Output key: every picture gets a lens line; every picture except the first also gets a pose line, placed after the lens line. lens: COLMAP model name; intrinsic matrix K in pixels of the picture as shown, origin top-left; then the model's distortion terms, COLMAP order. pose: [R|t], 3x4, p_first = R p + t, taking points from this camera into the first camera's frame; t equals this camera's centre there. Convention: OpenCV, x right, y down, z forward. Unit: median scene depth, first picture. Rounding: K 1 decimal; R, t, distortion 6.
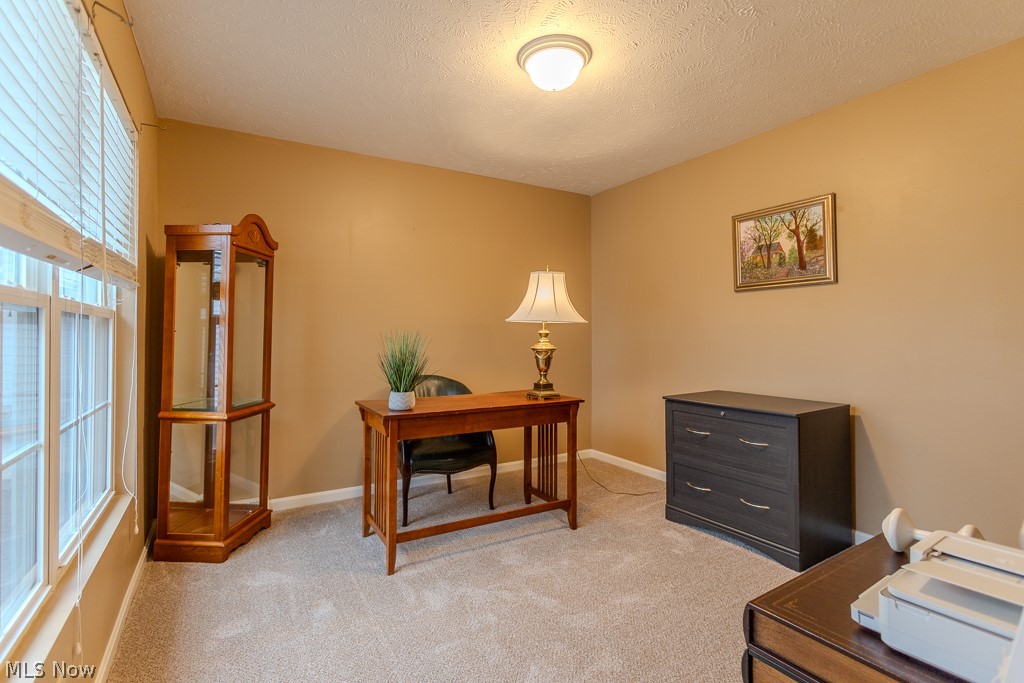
lens RADIAL K [[476.7, 0, 489.5], [0, 476.7, 320.1], [0, 0, 1]] dist [-0.007052, 0.000760]
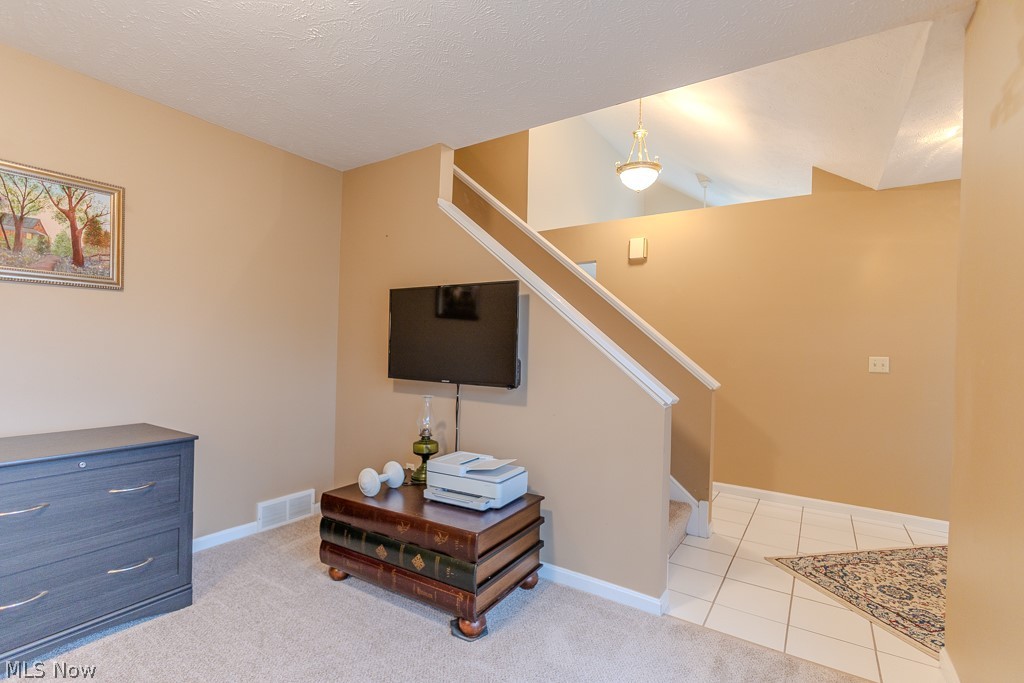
lens RADIAL K [[476.7, 0, 511.0], [0, 476.7, 346.9], [0, 0, 1]] dist [-0.007052, 0.000760]
pose [[-0.462273, -0.000819, 0.886738, -0.365920], [-0.037065, 0.999143, -0.018400, 0.015861], [-0.885963, -0.041373, -0.461907, 0.709965]]
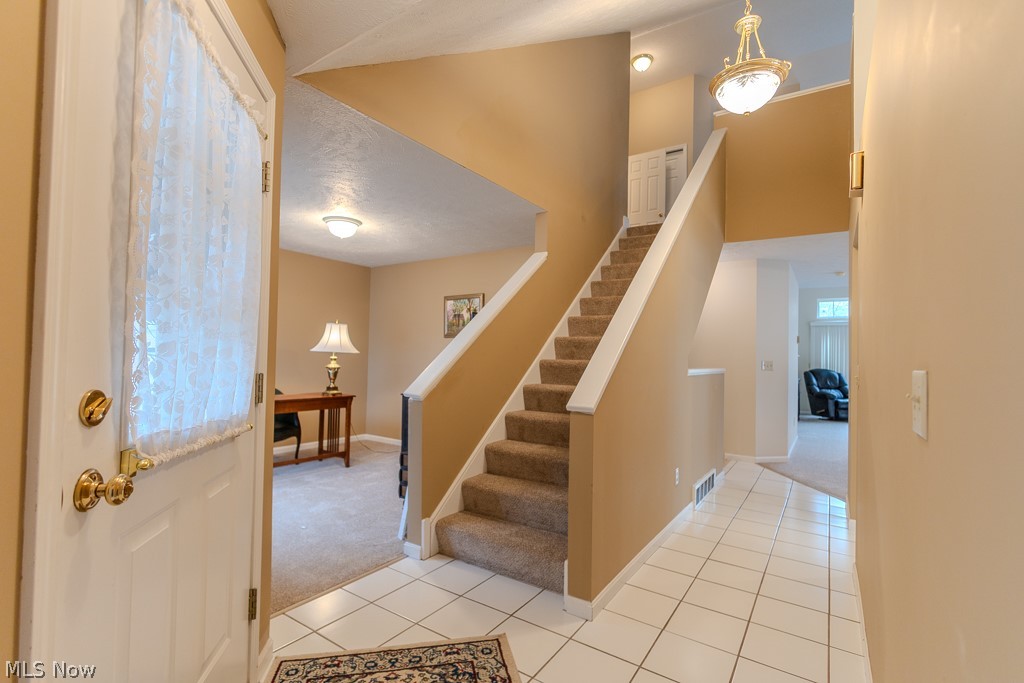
lens RADIAL K [[476.7, 0, 511.3], [0, 476.7, 344.1], [0, 0, 1]] dist [-0.007052, 0.000760]
pose [[0.897028, 0.030545, 0.440916, -0.073827], [-0.030228, 0.999513, -0.007745, -0.030934], [-0.440938, -0.006381, 0.897515, -0.868883]]
